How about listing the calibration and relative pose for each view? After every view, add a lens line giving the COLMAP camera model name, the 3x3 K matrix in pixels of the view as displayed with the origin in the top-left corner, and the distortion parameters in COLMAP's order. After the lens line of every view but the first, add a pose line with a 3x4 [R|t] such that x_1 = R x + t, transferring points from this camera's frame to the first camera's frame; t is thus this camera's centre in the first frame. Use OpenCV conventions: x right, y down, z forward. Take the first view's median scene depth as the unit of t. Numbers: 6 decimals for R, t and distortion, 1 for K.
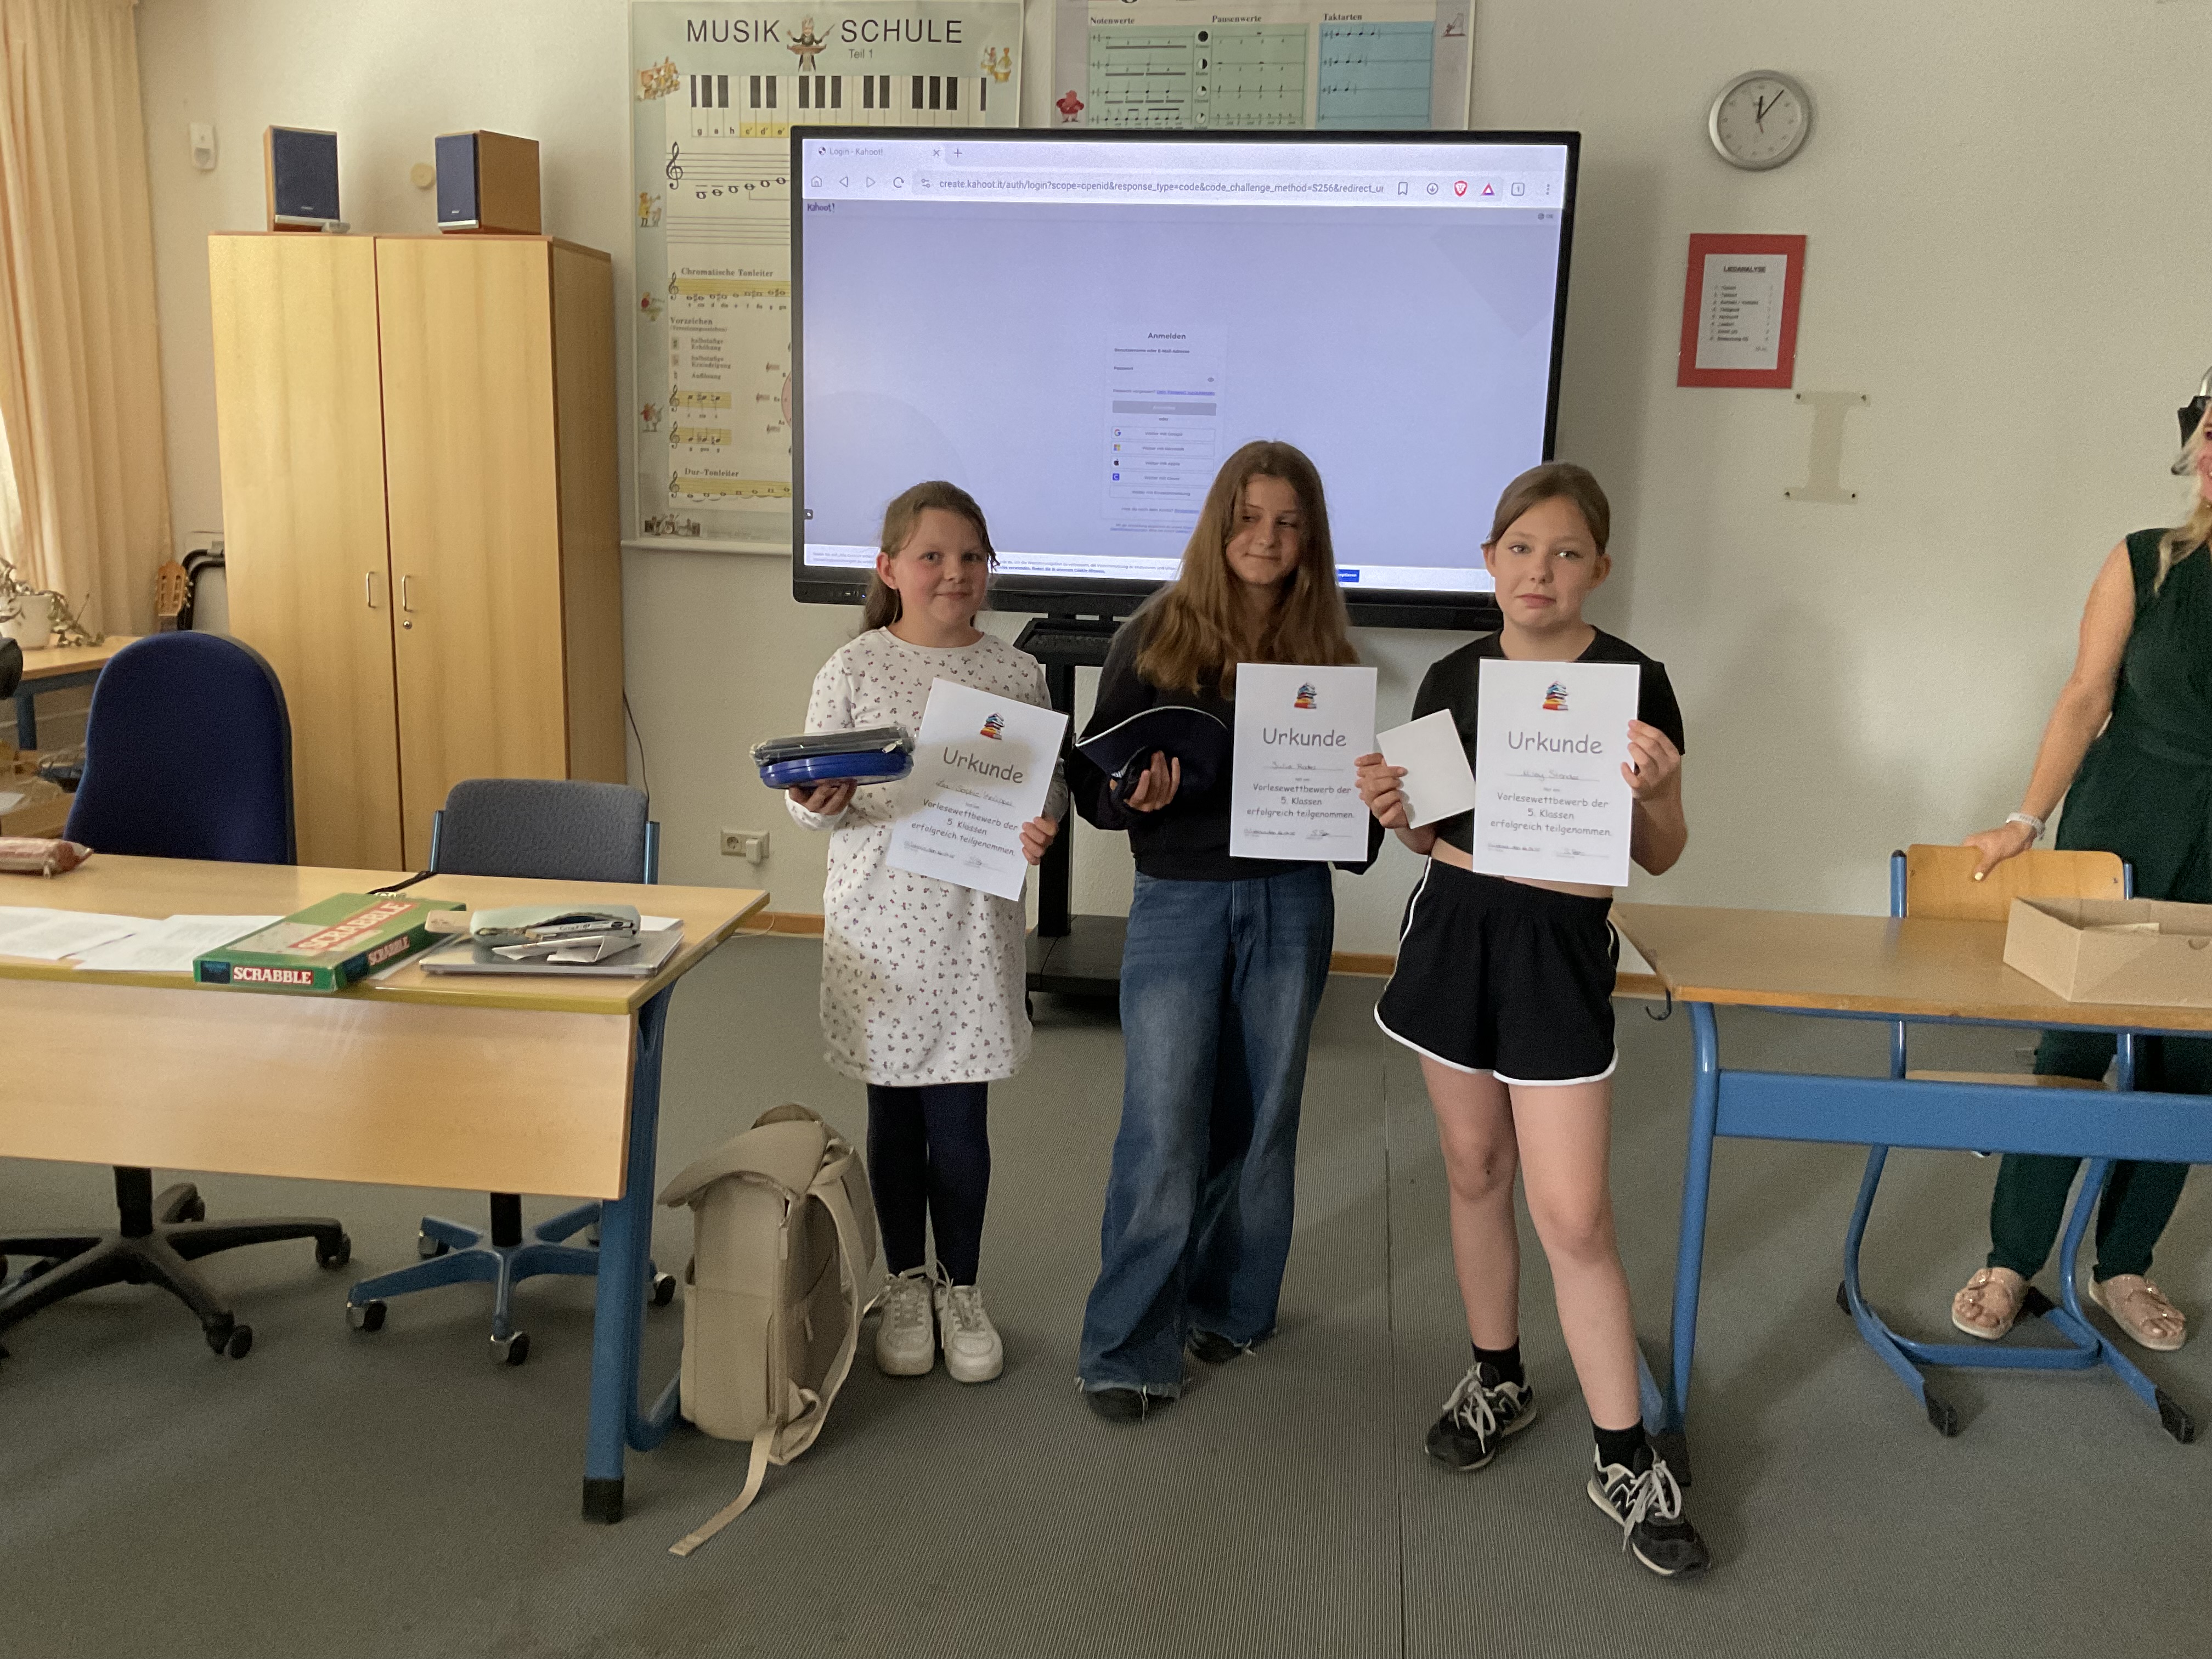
lens RADIAL K [[1814.3, 0, 1103.5], [0, 1814.3, 841.1], [0, 0, 1]] dist [0.067741, -0.133880]
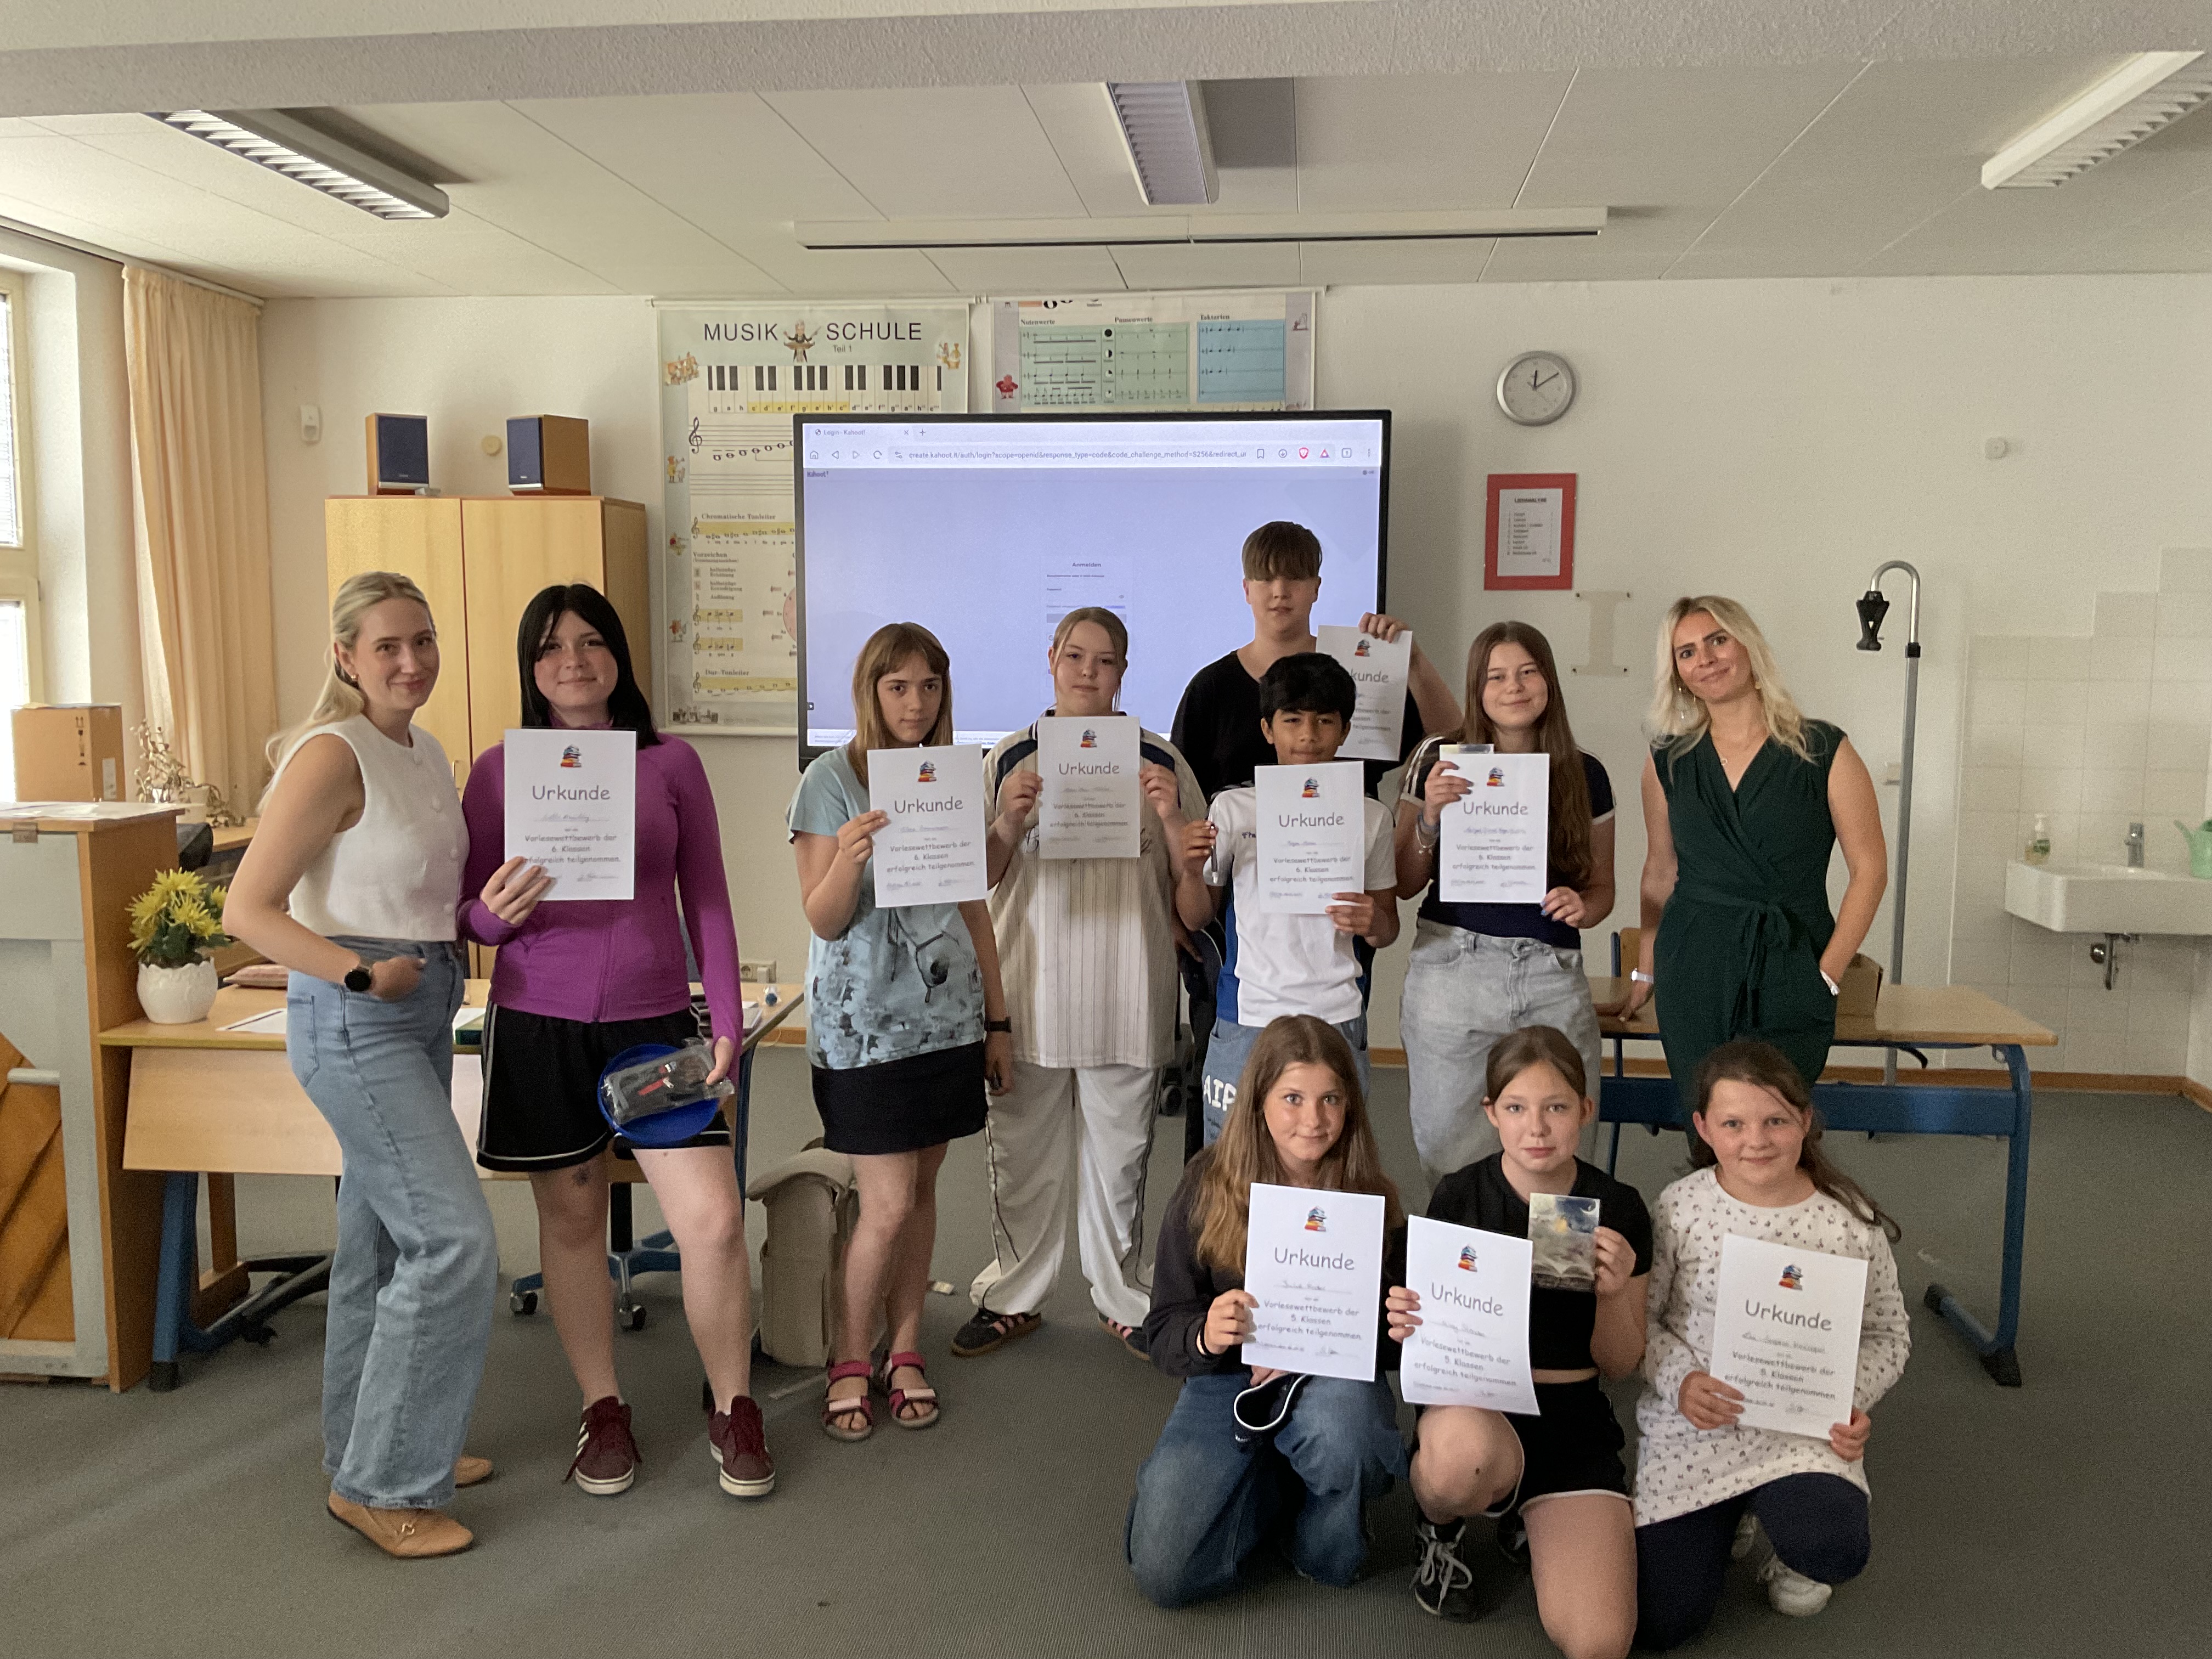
lens RADIAL K [[1814.3, 0, 1103.5], [0, 1814.3, 825.0], [0, 0, 1]] dist [0.067741, -0.133880]
pose [[0.999173, -0.029301, 0.028189, 0.004459], [0.031702, 0.995535, -0.088910, 0.022114], [-0.025458, 0.089730, 0.995641, -0.258997]]
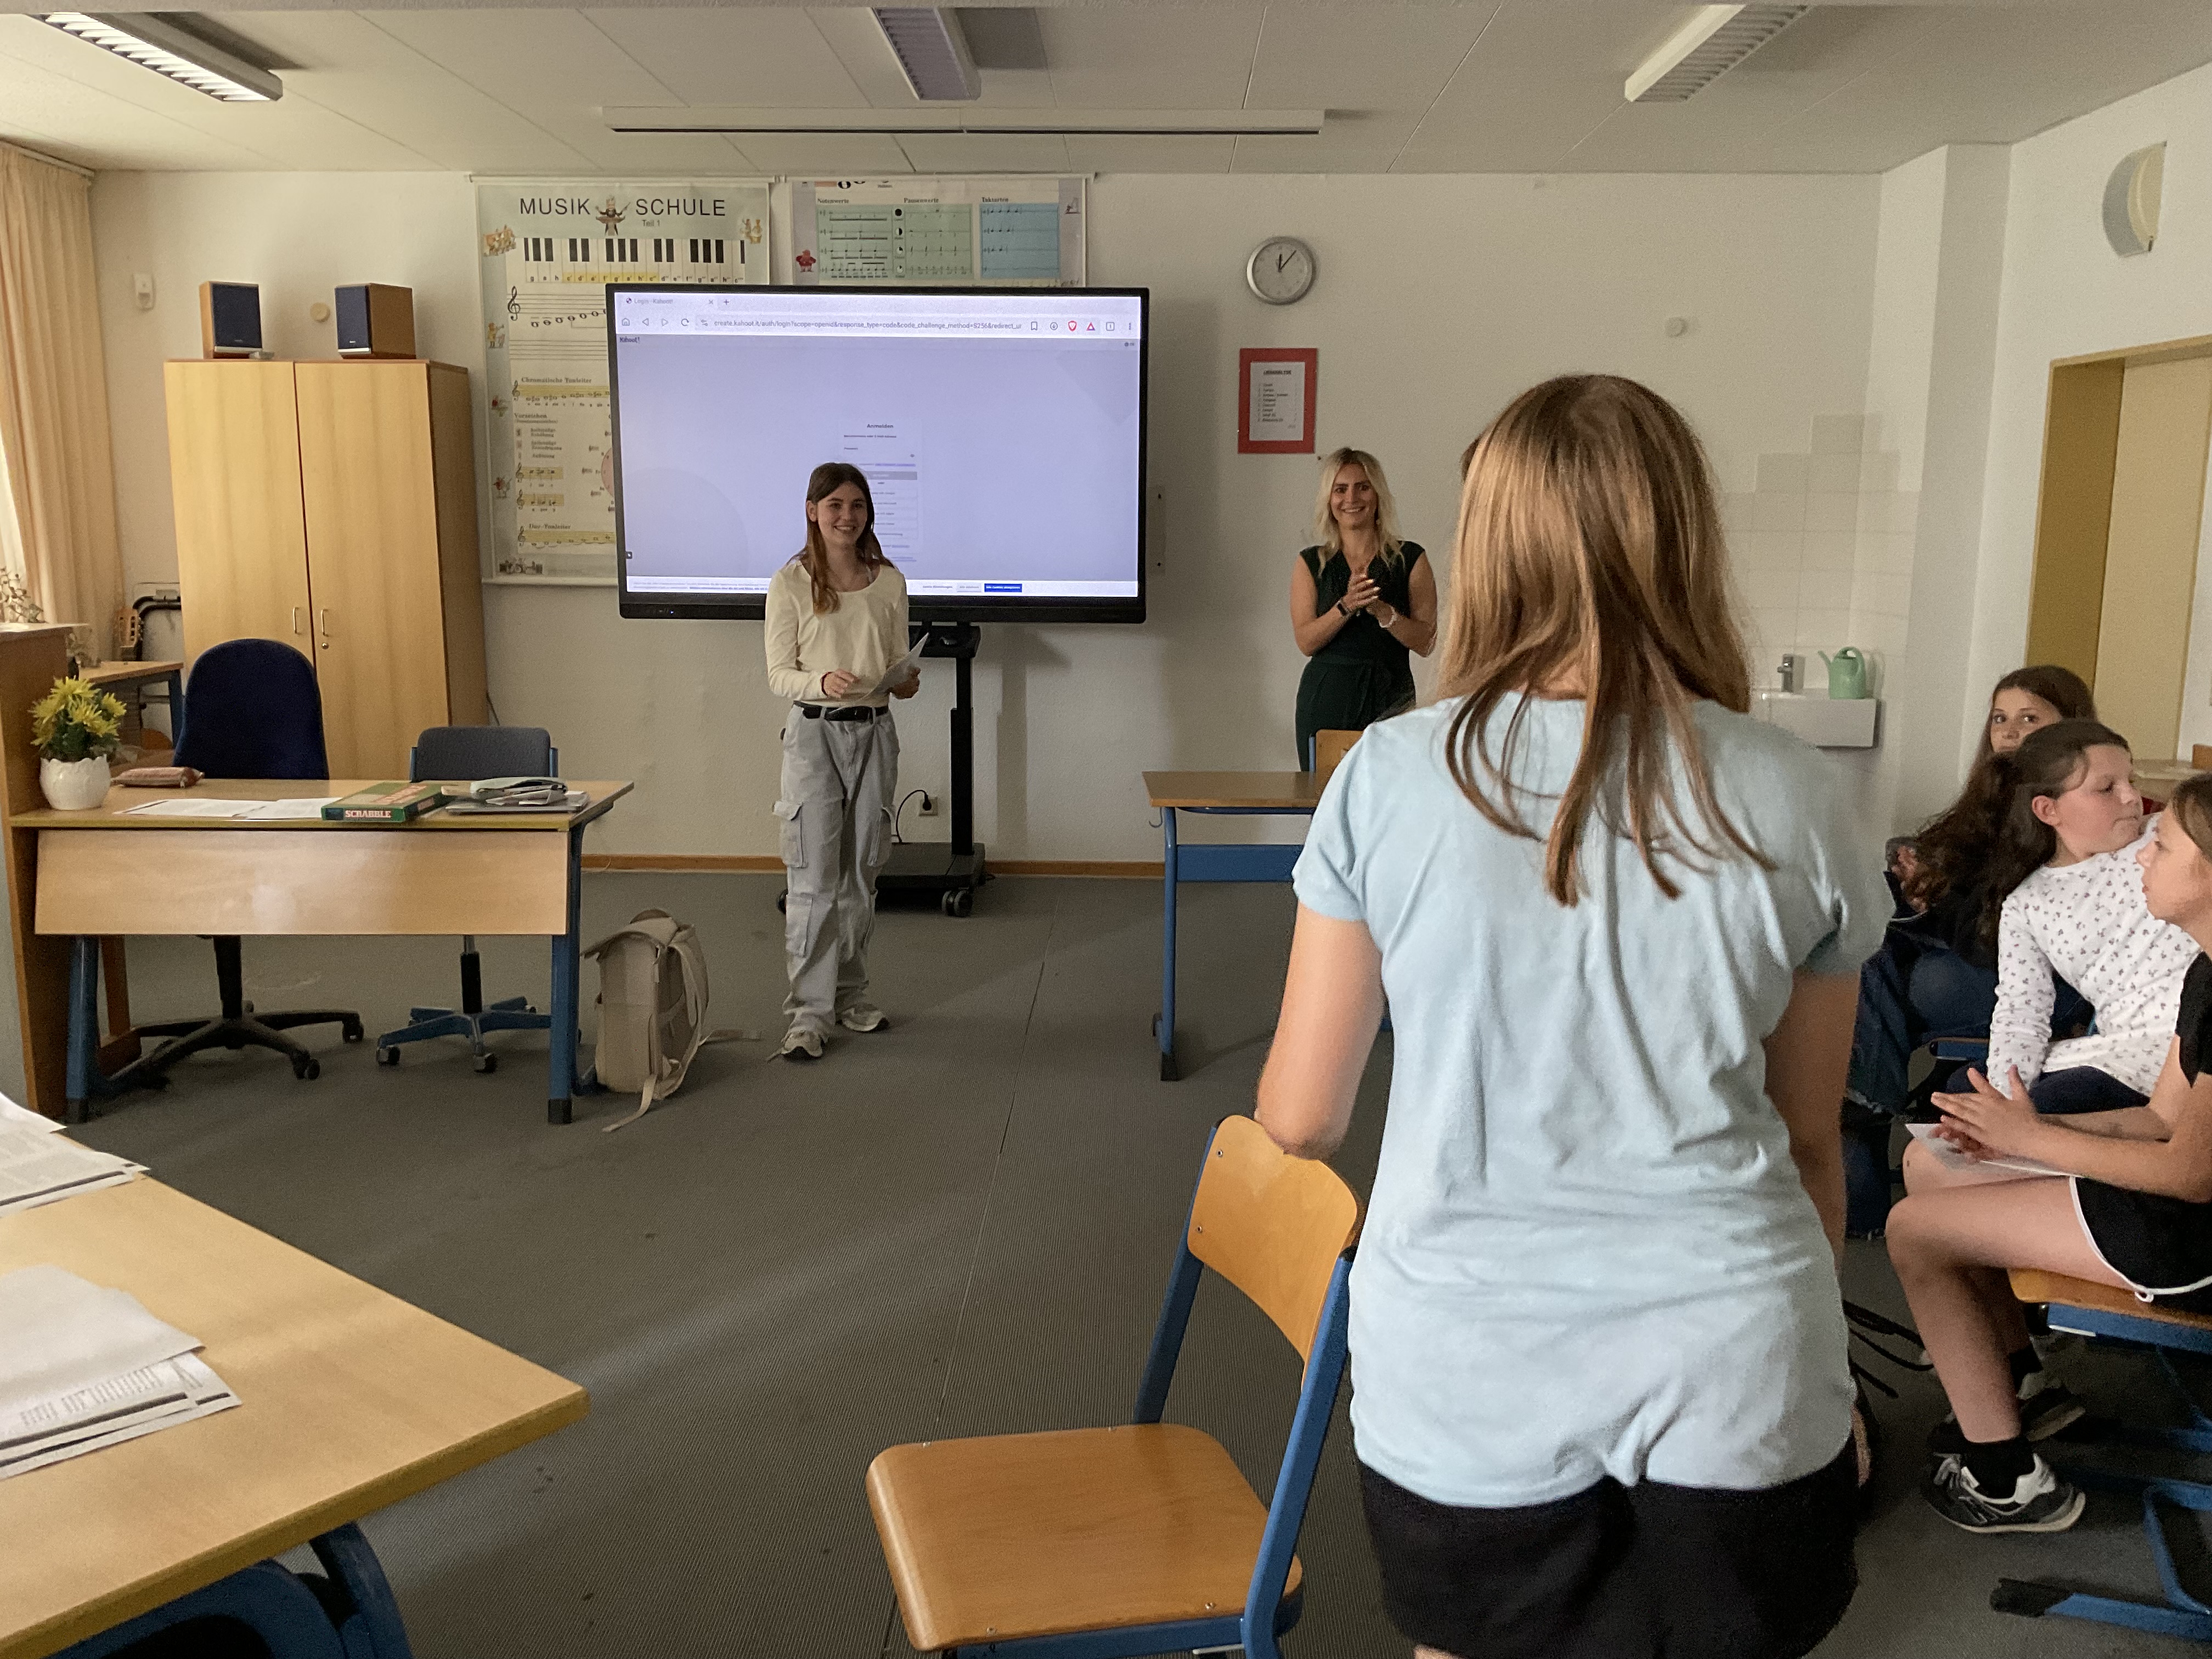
lens RADIAL K [[1814.3, 0, 1101.6], [0, 1814.3, 827.5], [0, 0, 1]] dist [0.067741, -0.133880]
pose [[0.992633, -0.044771, 0.112581, 0.030773], [0.047535, 0.998628, -0.021988, 0.075908], [-0.111442, 0.027178, 0.993399, -0.418634]]
